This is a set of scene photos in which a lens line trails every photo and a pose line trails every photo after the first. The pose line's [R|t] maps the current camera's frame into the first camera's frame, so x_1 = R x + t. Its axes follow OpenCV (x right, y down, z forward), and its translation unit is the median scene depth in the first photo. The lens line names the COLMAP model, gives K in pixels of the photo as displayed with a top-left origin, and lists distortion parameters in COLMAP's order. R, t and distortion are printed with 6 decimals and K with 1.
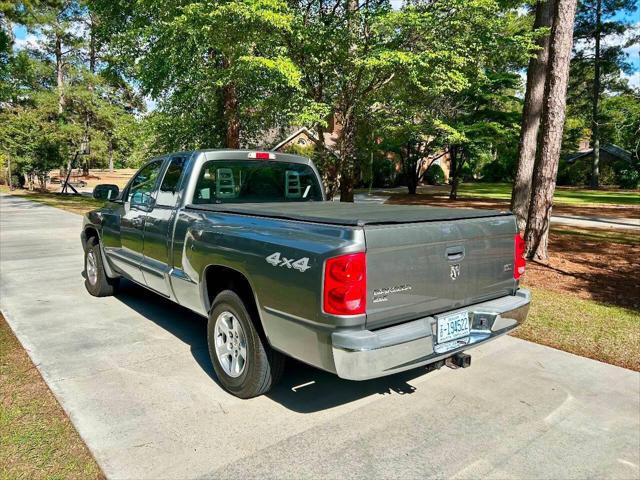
lens RADIAL K [[488.7, 0, 324.3], [0, 488.7, 242.7], [0, 0, 1]] dist [0.037001, -0.034776]
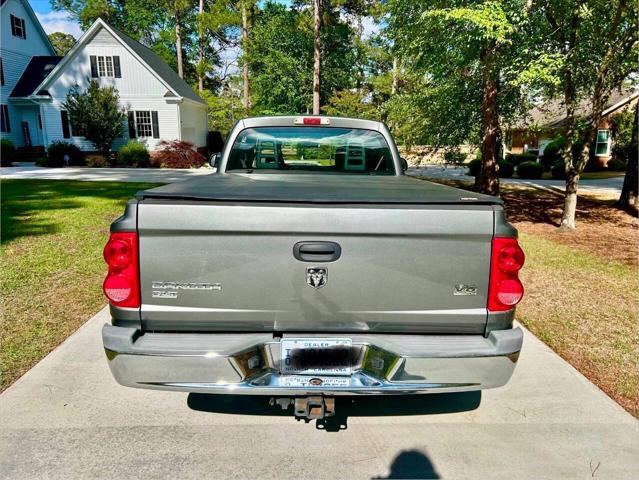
lens RADIAL K [[487.9, 0, 318.8], [0, 487.9, 242.1], [0, 0, 1]] dist [0.037001, -0.034776]
pose [[0.784450, 0.118111, -0.608841, 0.554865], [-0.089761, 0.992984, 0.076981, -0.035201], [0.613662, -0.005737, 0.789548, 0.380020]]
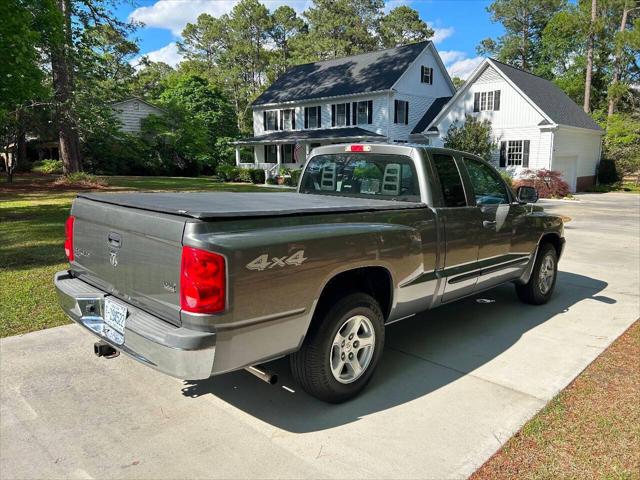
lens RADIAL K [[488.7, 0, 321.1], [0, 488.7, 235.2], [0, 0, 1]] dist [0.037001, -0.034776]
pose [[0.092137, 0.126747, -0.987647, 1.032242], [-0.159914, 0.980875, 0.110960, -0.130554], [0.982822, 0.147715, 0.110644, 1.053820]]
